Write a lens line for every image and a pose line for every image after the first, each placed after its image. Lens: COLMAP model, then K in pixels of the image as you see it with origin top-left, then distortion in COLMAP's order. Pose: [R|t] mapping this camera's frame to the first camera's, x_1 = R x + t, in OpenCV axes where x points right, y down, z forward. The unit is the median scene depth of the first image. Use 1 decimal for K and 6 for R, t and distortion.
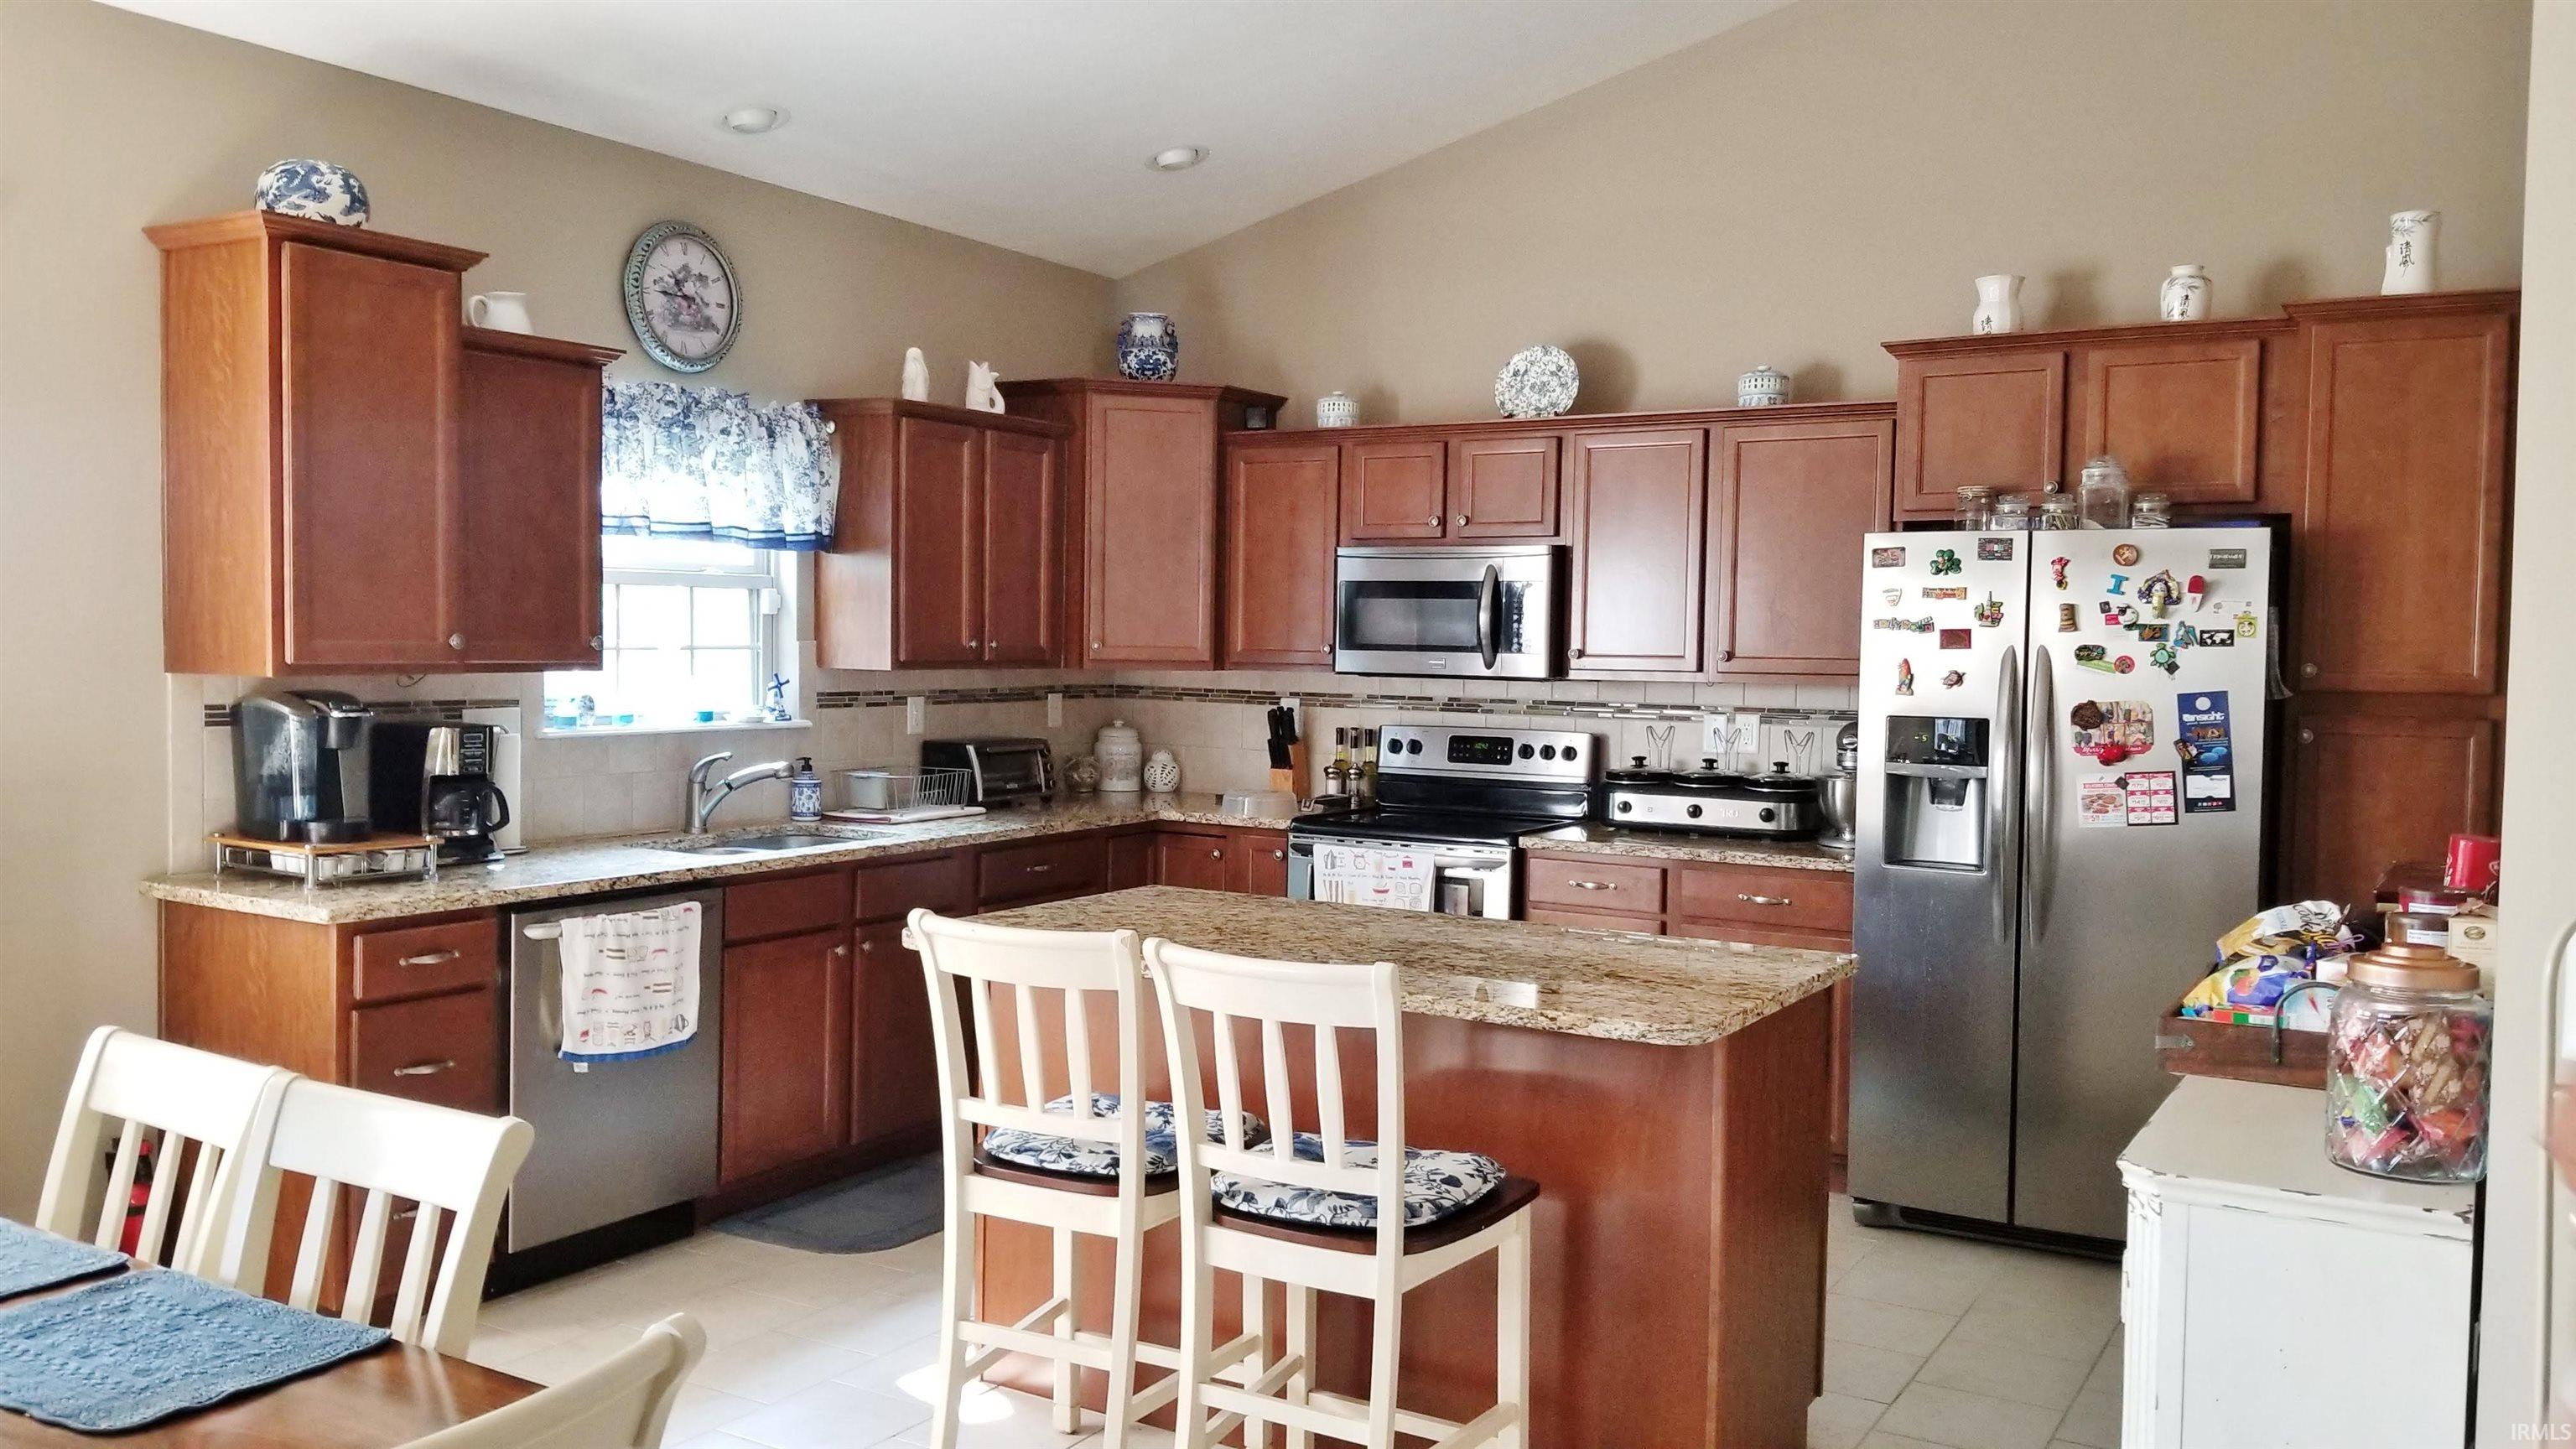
lens RADIAL K [[1979.9, 0, 1288.6], [0, 1979.9, 747.9], [0, 0, 1]] dist [0.076683, -0.188815]
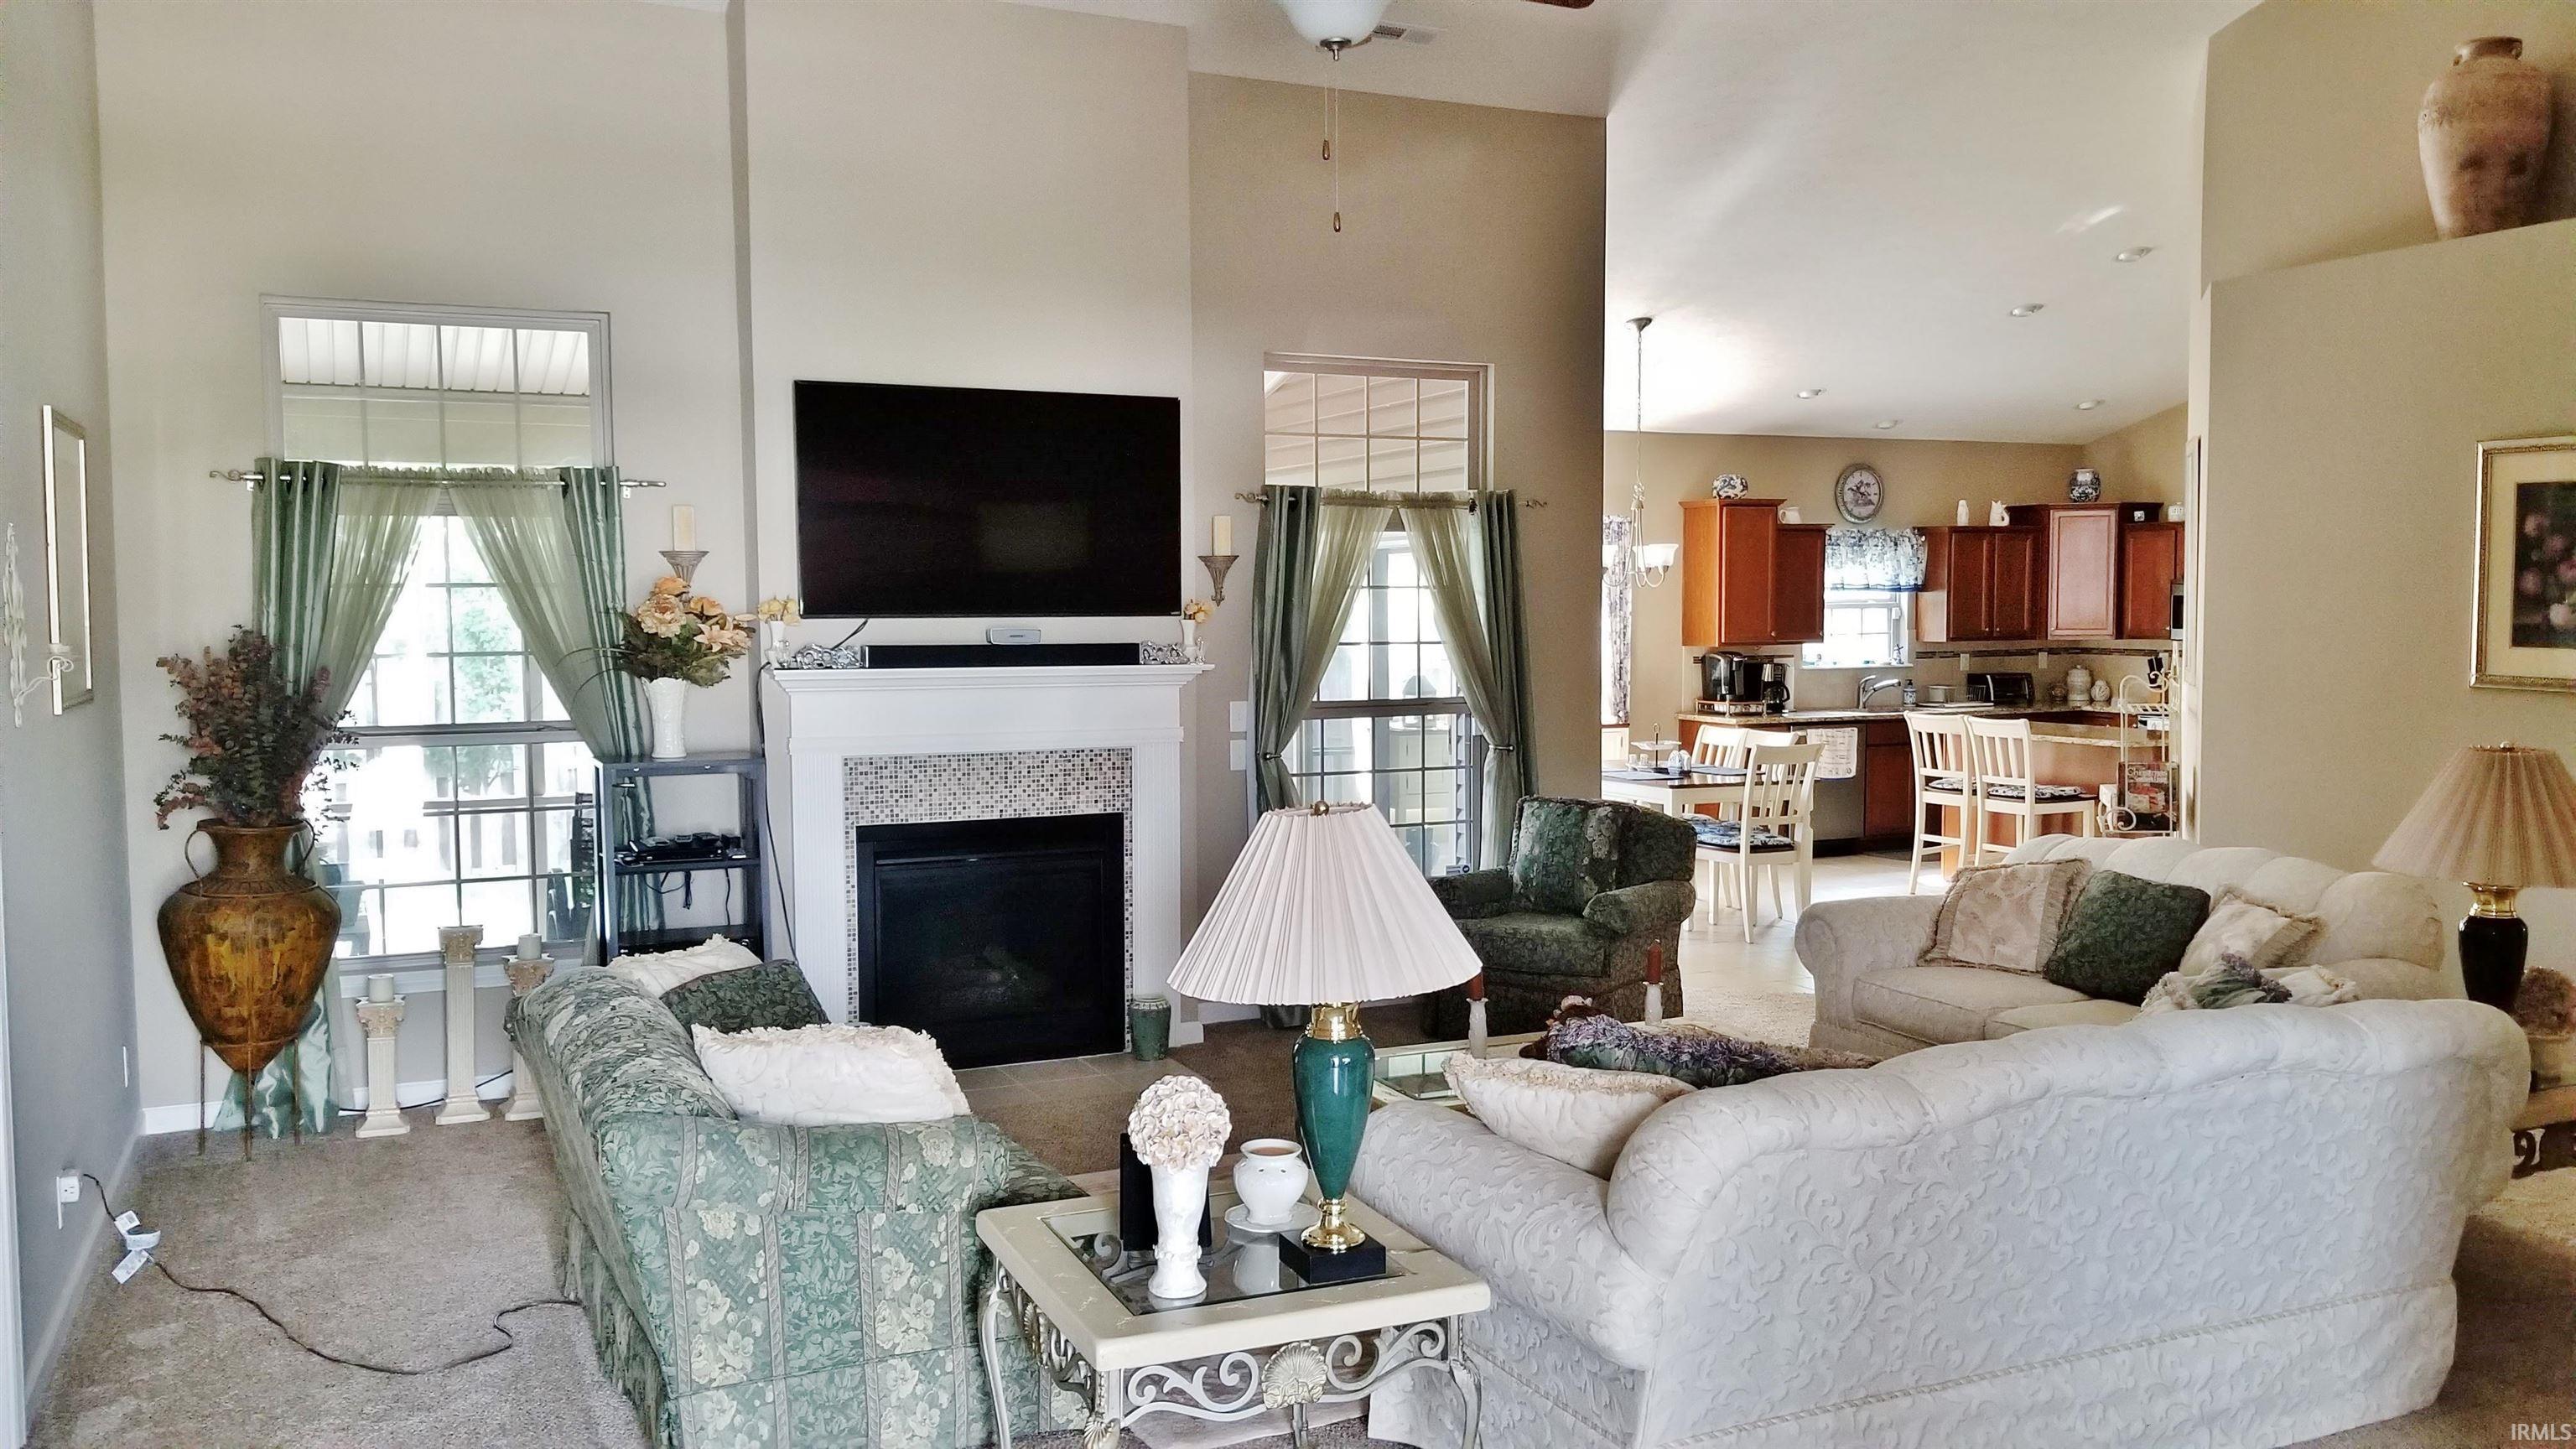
lens RADIAL K [[1979.9, 0, 1288.6], [0, 1979.9, 747.9], [0, 0, 1]] dist [0.076683, -0.188815]
pose [[0.819818, 0.019393, -0.572295, 0.604136], [-0.011336, 0.999780, 0.017640, 0.063141], [0.572511, -0.007974, 0.819858, -1.620460]]
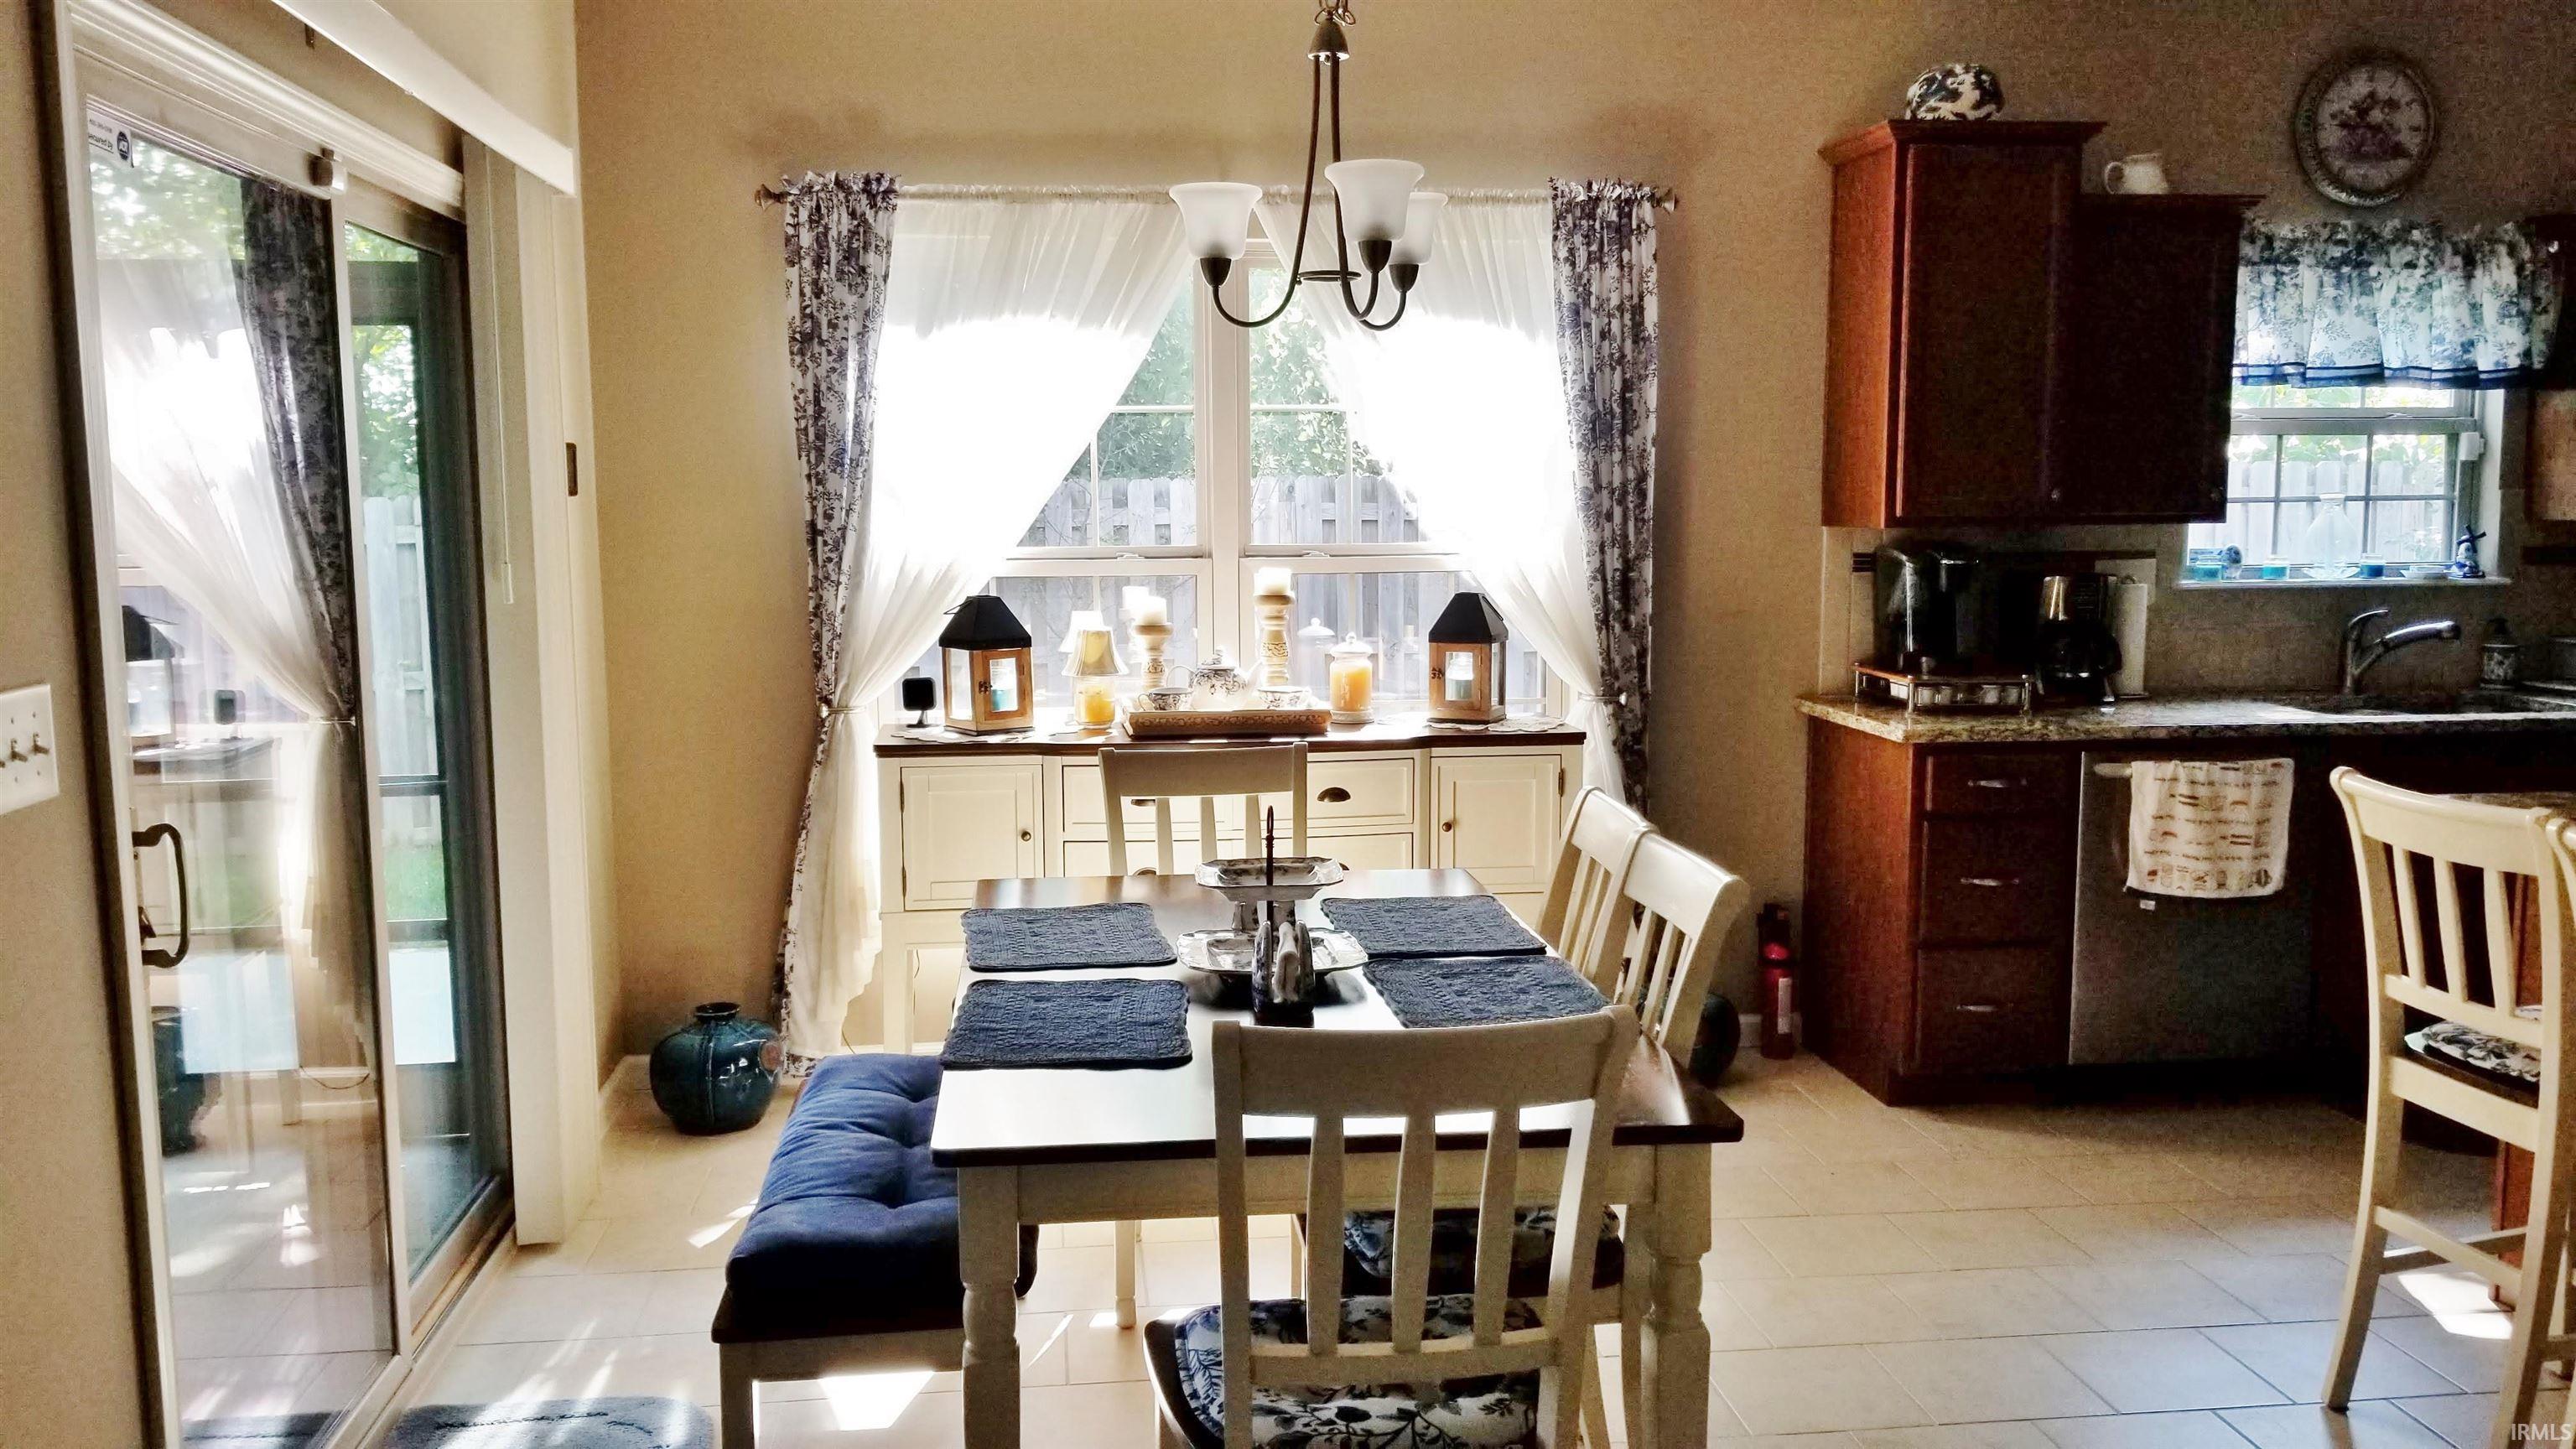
lens RADIAL K [[1995.0, 0, 1288.0], [0, 1995.0, 724.5], [0, 0, 1]] dist [0.012290, -0.043771]
pose [[0.604349, 0.072569, -0.793408, 0.175759], [-0.027629, 0.997153, 0.070160, 0.005298], [0.796240, -0.020480, 0.604634, 0.015160]]
